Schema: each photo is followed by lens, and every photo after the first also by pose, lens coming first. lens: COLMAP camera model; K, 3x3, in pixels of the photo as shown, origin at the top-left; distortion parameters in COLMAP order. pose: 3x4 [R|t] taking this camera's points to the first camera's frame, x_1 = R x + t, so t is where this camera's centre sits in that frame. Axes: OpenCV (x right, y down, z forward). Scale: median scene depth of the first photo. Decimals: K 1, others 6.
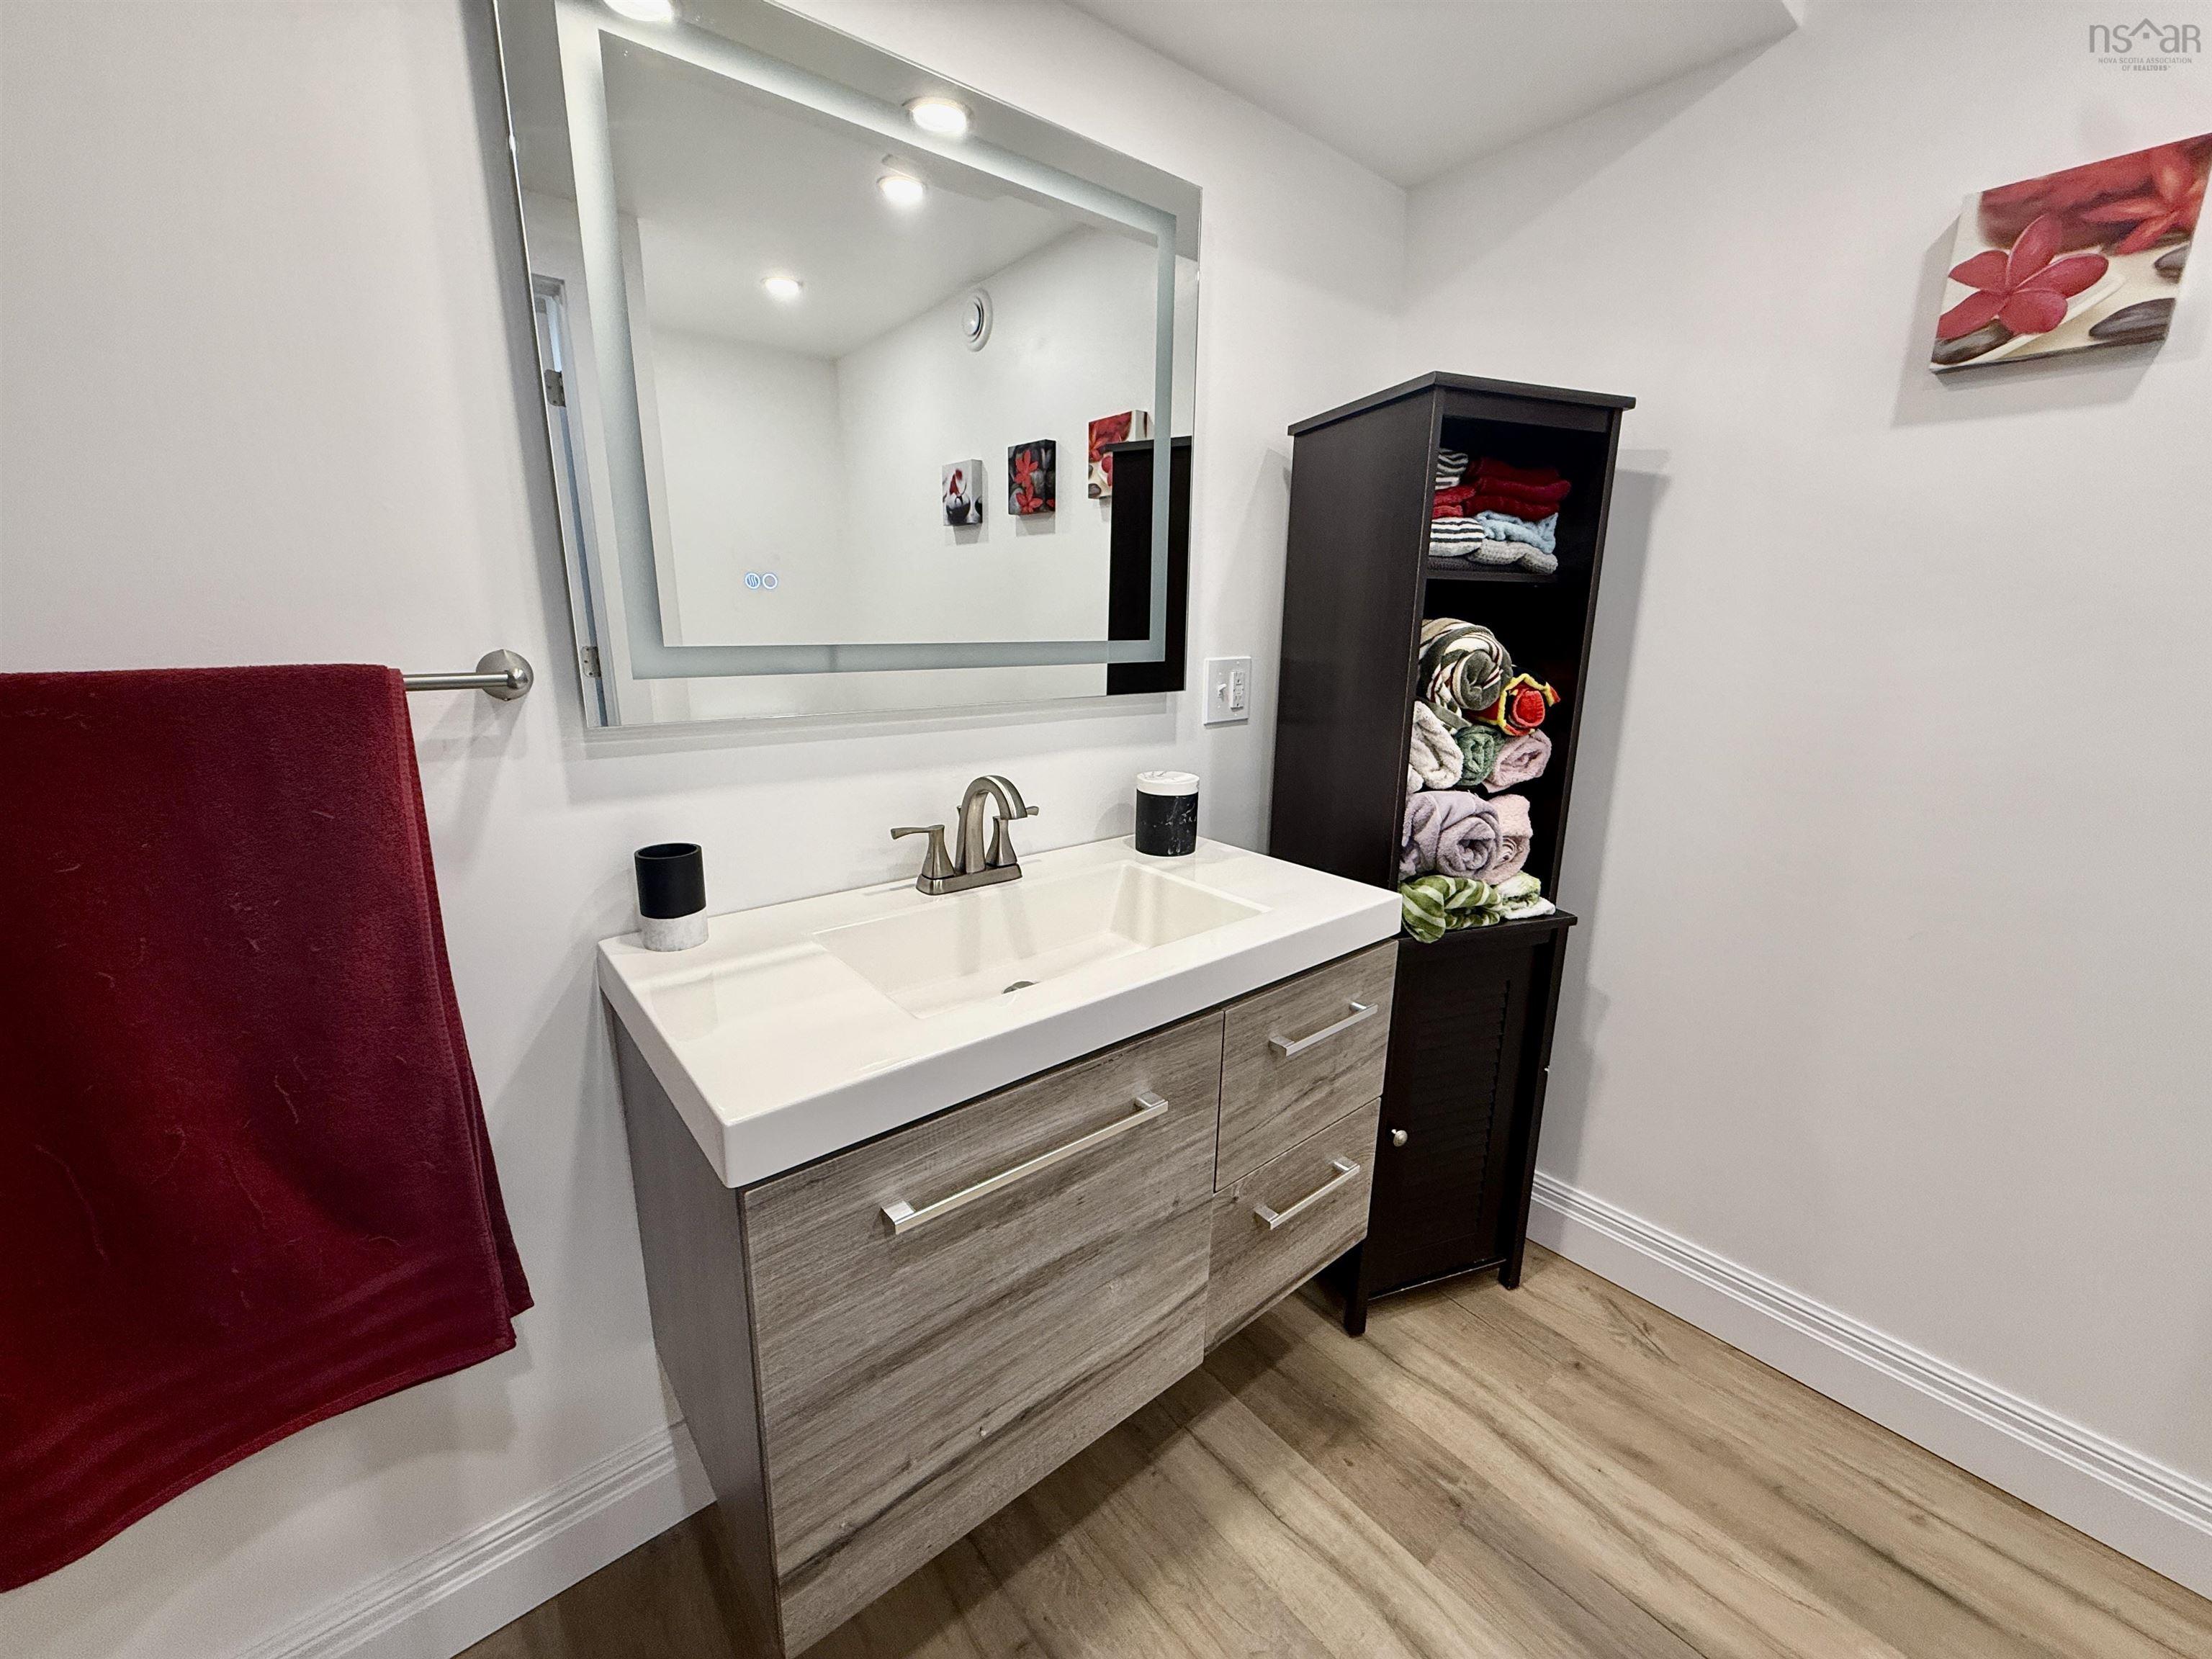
lens RADIAL K [[877.0, 0, 1091.9], [0, 877.0, 836.2], [0, 0, 1]] dist [-0.000664, 0.000205]
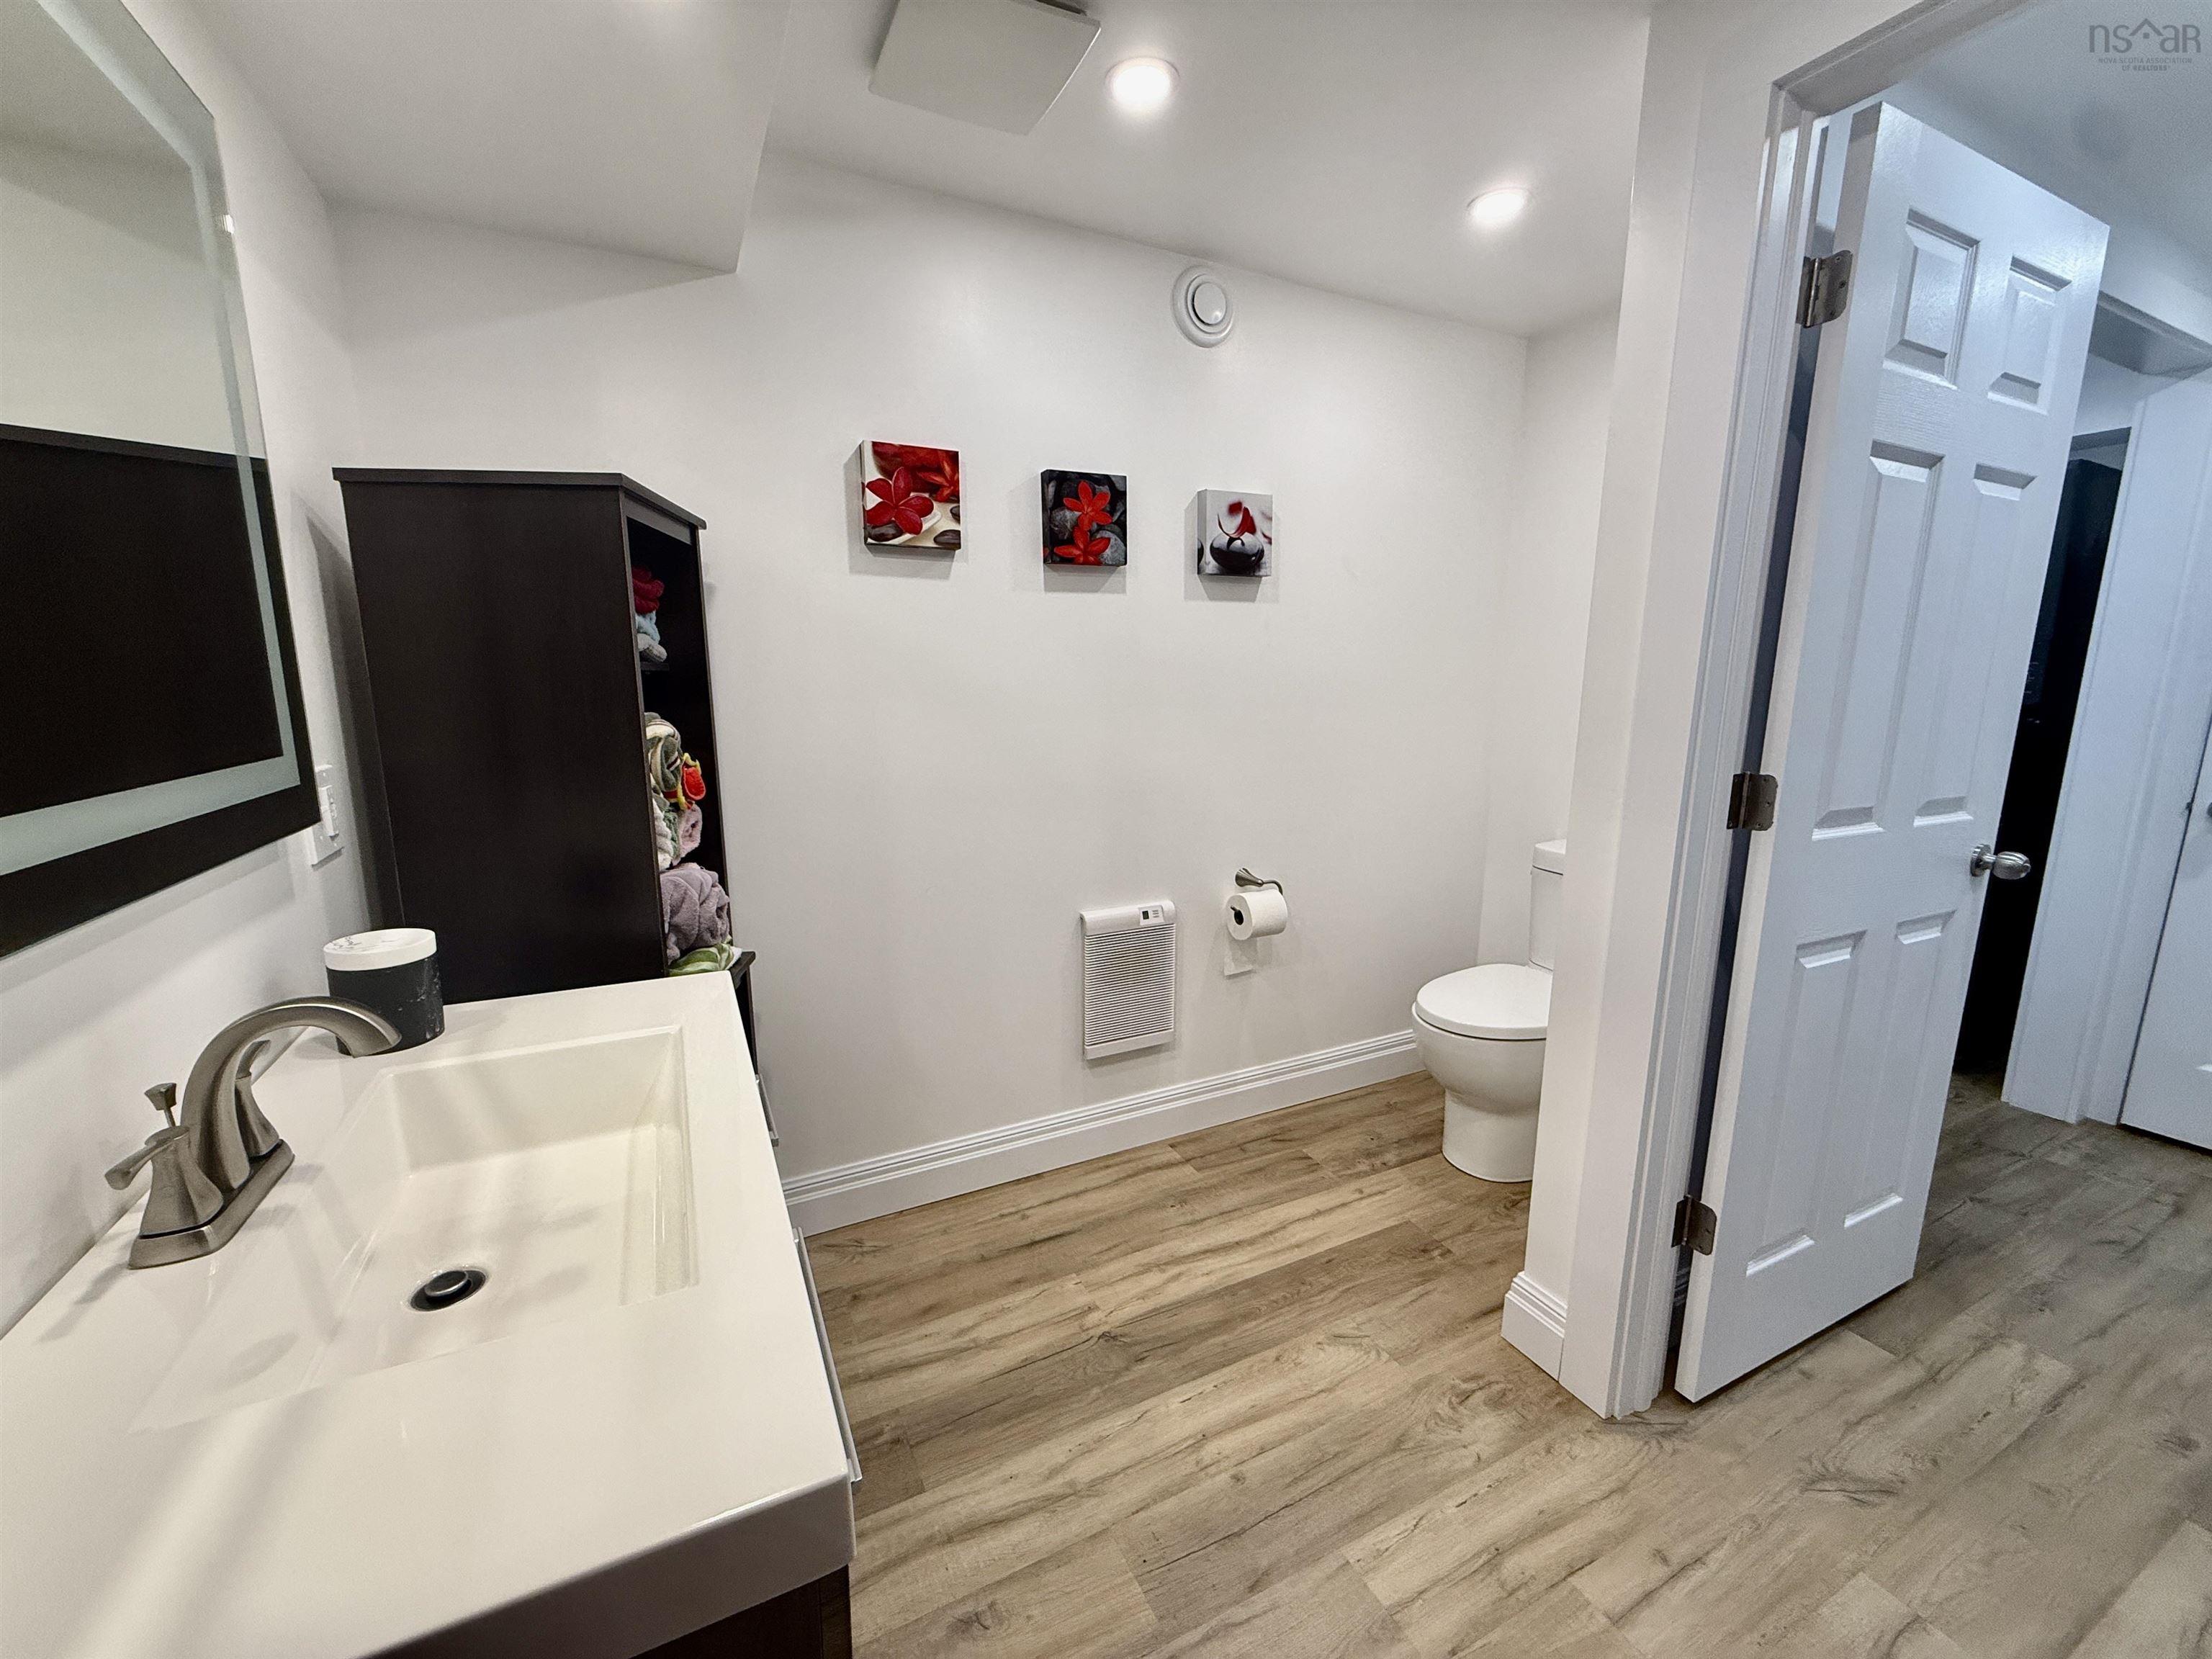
lens RADIAL K [[877.0, 0, 1101.7], [0, 877.0, 839.5], [0, 0, 1]] dist [-0.000664, 0.000205]
pose [[0.217552, -0.186633, 0.958039, -0.522038], [0.239744, 0.961696, 0.132904, -0.115377], [-0.946147, 0.200771, 0.253963, 0.281832]]
